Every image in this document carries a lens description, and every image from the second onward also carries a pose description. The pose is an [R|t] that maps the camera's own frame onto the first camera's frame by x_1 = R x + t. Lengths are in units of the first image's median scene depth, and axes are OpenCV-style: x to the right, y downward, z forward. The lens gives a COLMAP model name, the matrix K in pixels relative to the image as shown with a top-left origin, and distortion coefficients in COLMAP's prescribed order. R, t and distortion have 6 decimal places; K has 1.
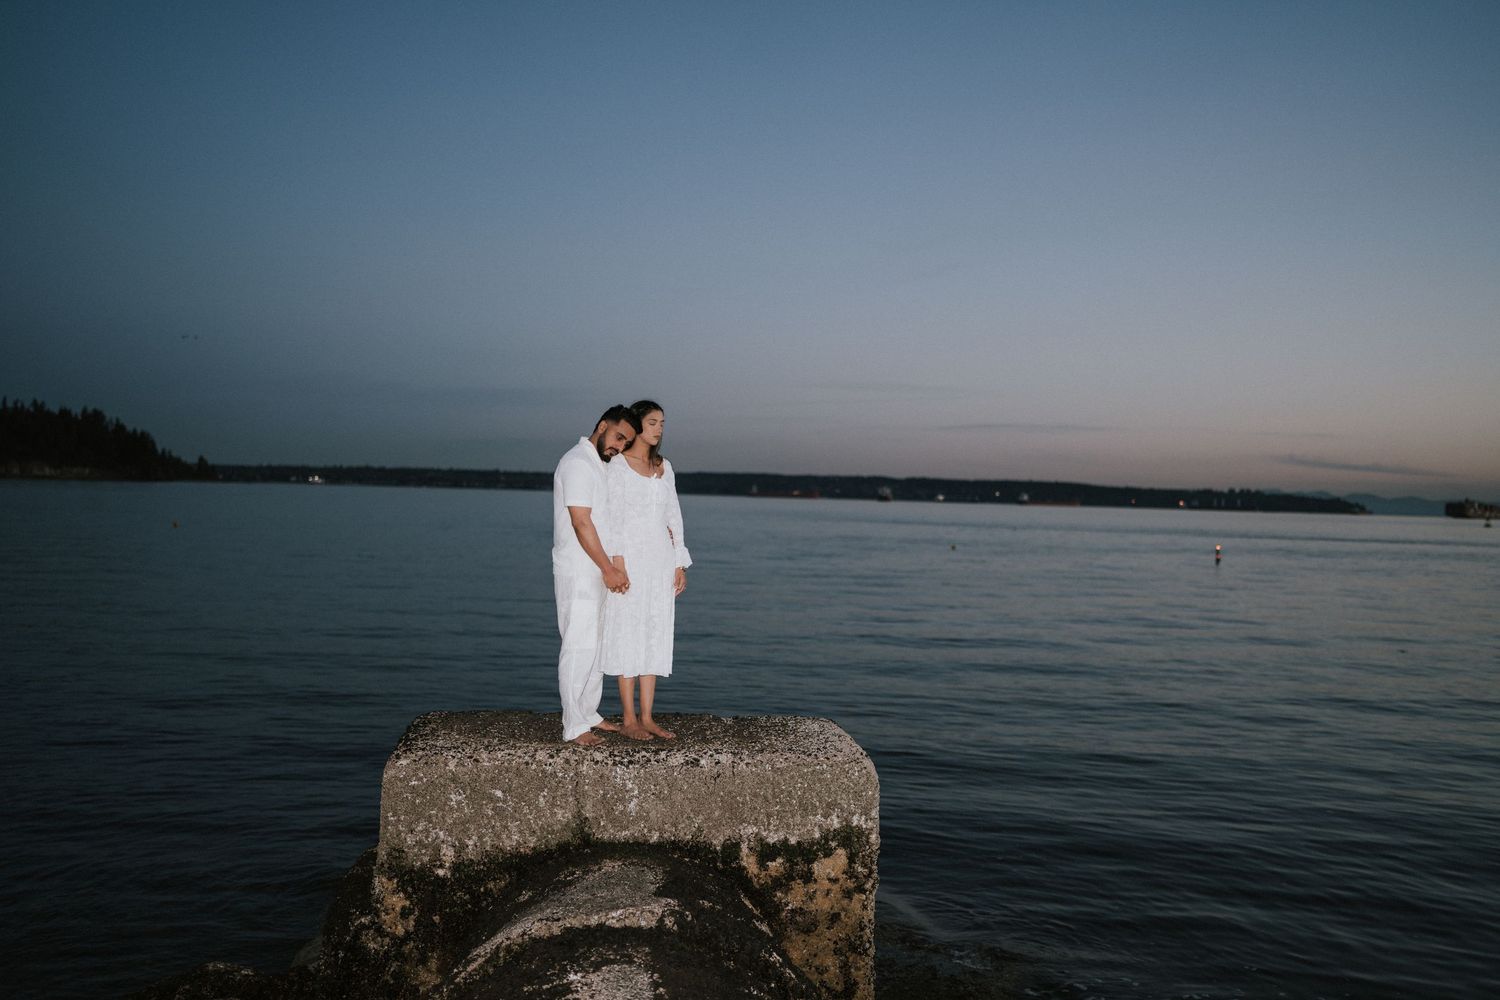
lens RADIAL K [[1434.0, 0, 741.6], [0, 1434.0, 500.8], [0, 0, 1]] dist [-0.045210, 0.134730]
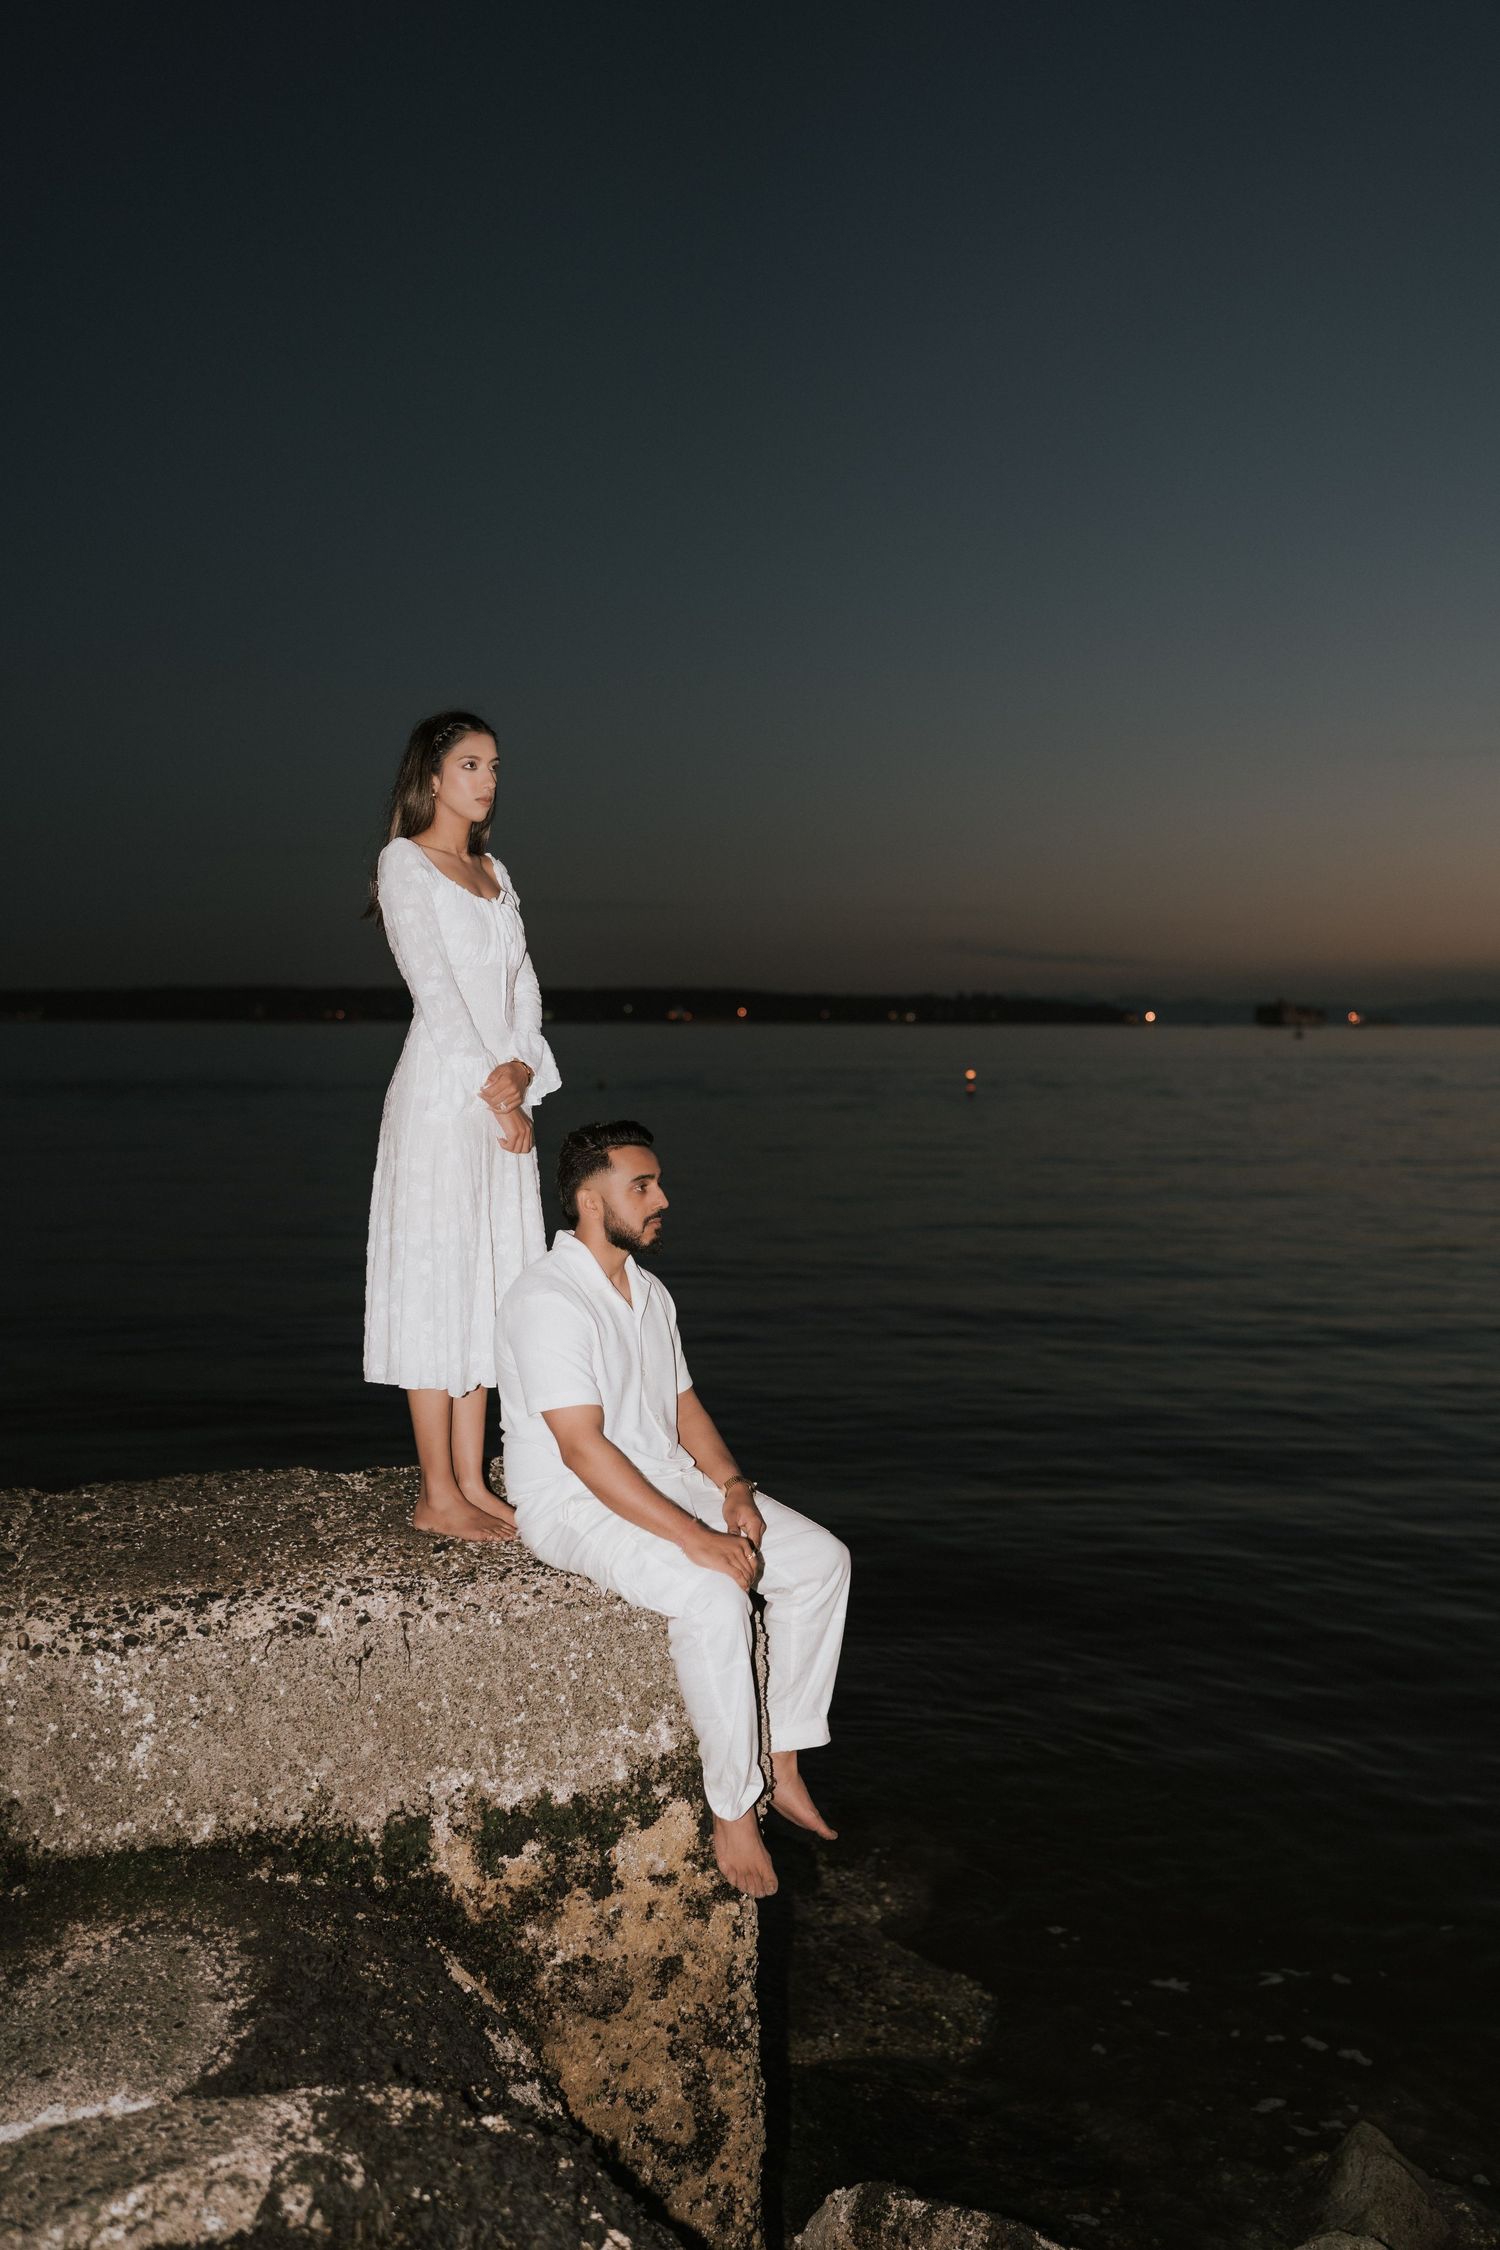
lens RADIAL K [[2151.0, 0, 753.1], [0, 2151.0, 1134.2], [0, 0, 1]] dist [-0.045210, 0.134730]
pose [[0.972235, -0.037294, 0.231018, -0.043506], [0.025266, 0.998177, 0.054810, 0.022922], [-0.232641, -0.047452, 0.971405, 0.419096]]
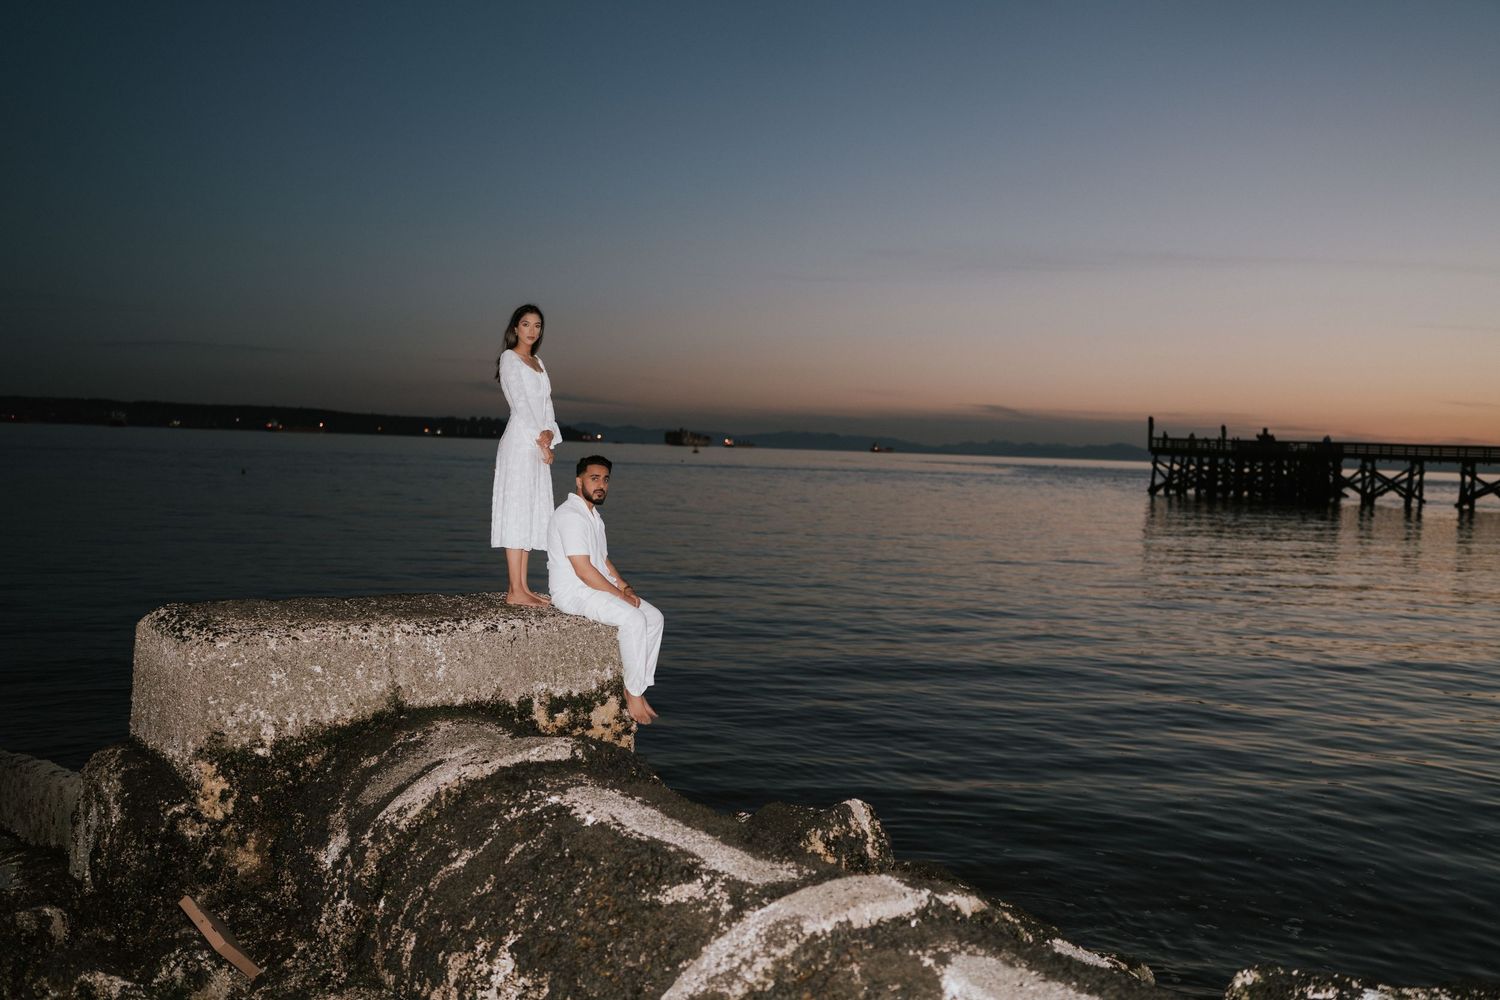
lens RADIAL K [[1434.0, 0, 741.6], [0, 1434.0, 500.8], [0, 0, 1]] dist [-0.045210, 0.134730]
pose [[0.869159, -0.017536, 0.494222, -0.402488], [-0.007596, 0.998780, 0.048799, 0.032180], [-0.494474, -0.046168, 0.867965, -0.027367]]
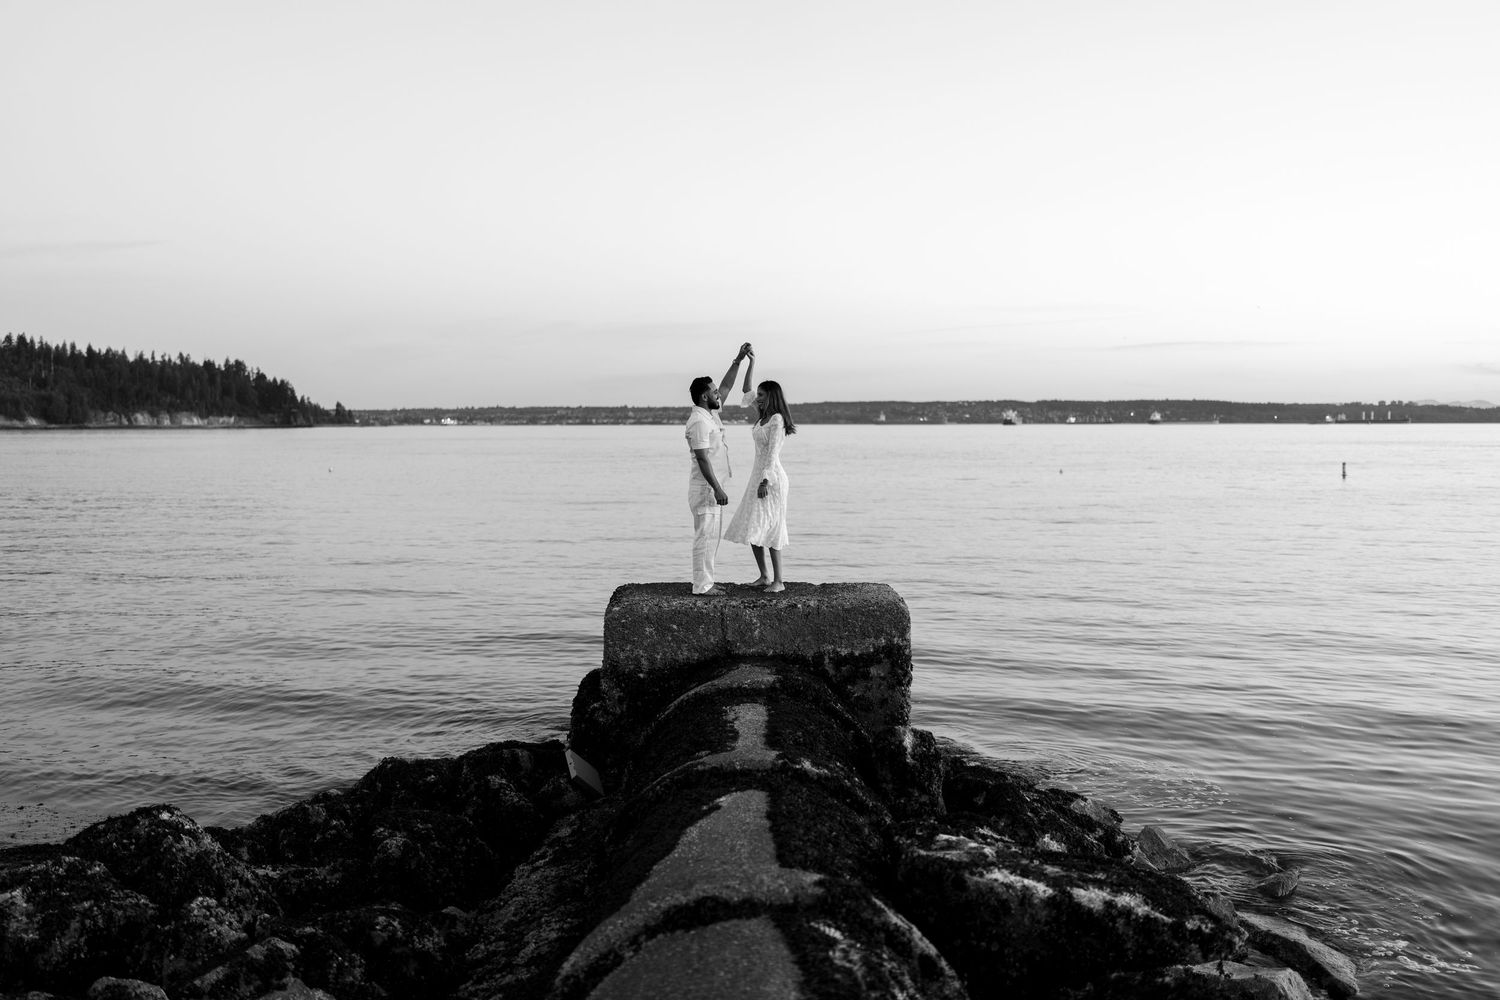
lens RADIAL K [[1452.3, 0, 737.7], [0, 1452.3, 457.0], [0, 0, 1]] dist [-0.038458, 0.125434]
pose [[0.995514, -0.028834, -0.090108, 0.056806], [0.030437, 0.999401, 0.016469, -0.015024], [0.089580, -0.019138, 0.995796, -0.637255]]
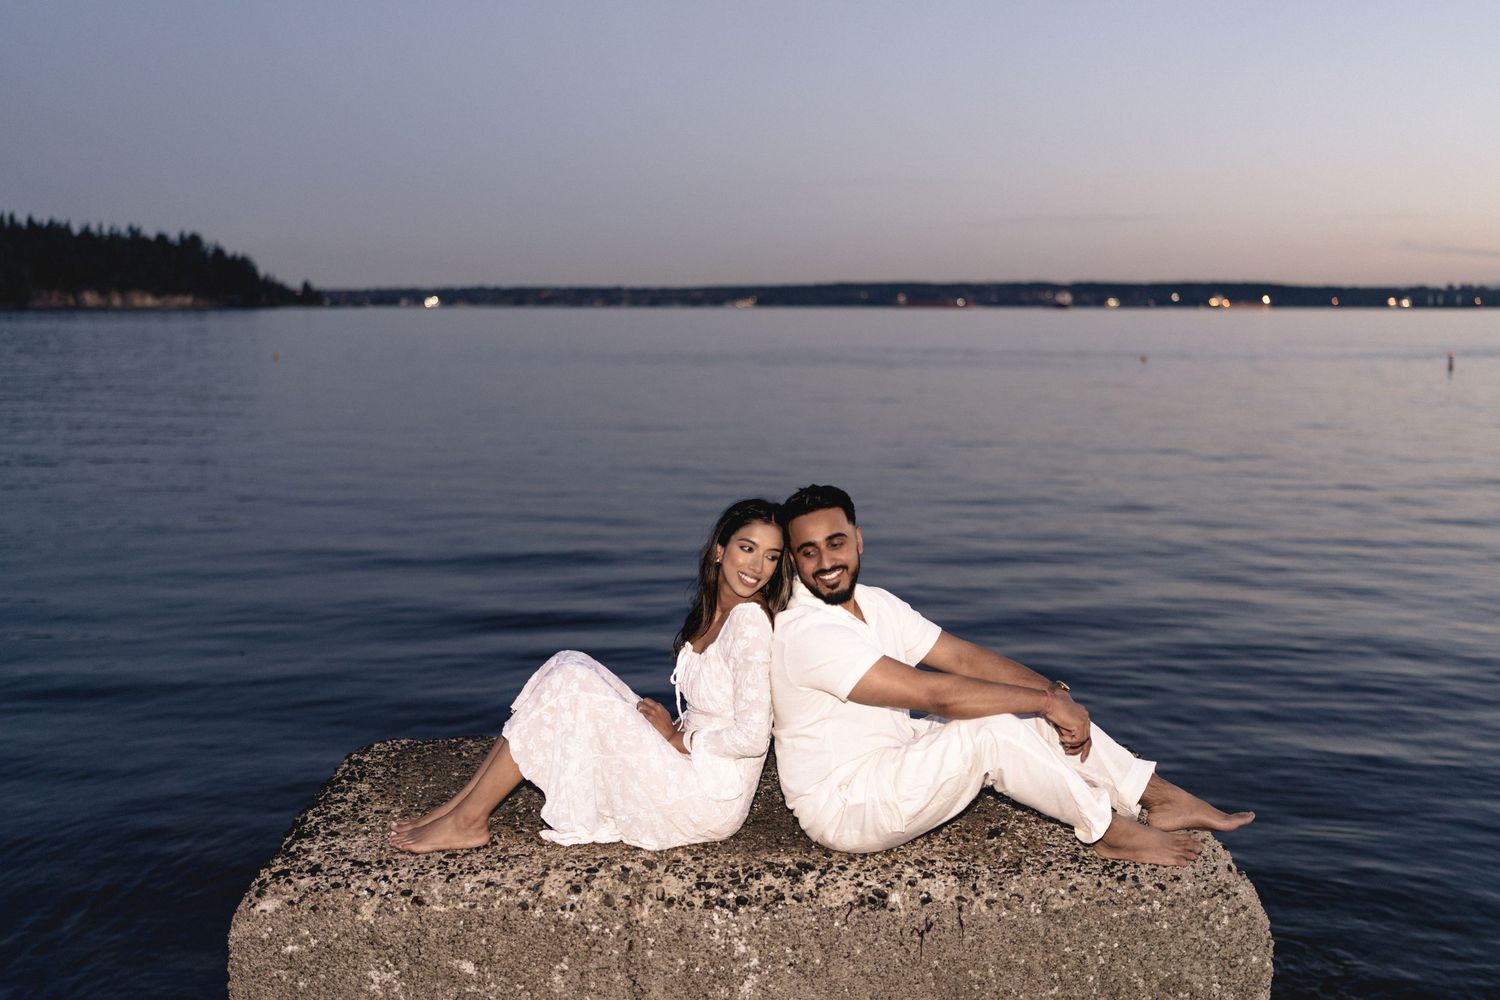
lens RADIAL K [[1548.2, 0, 742.9], [0, 1548.2, 536.9], [0, 0, 1]] dist [-0.007007, -0.001582]
pose [[0.995289, -0.013559, -0.096004, -0.026283], [0.027067, 0.989663, 0.140837, -0.007978], [0.093102, -0.142772, 0.985367, 0.511527]]
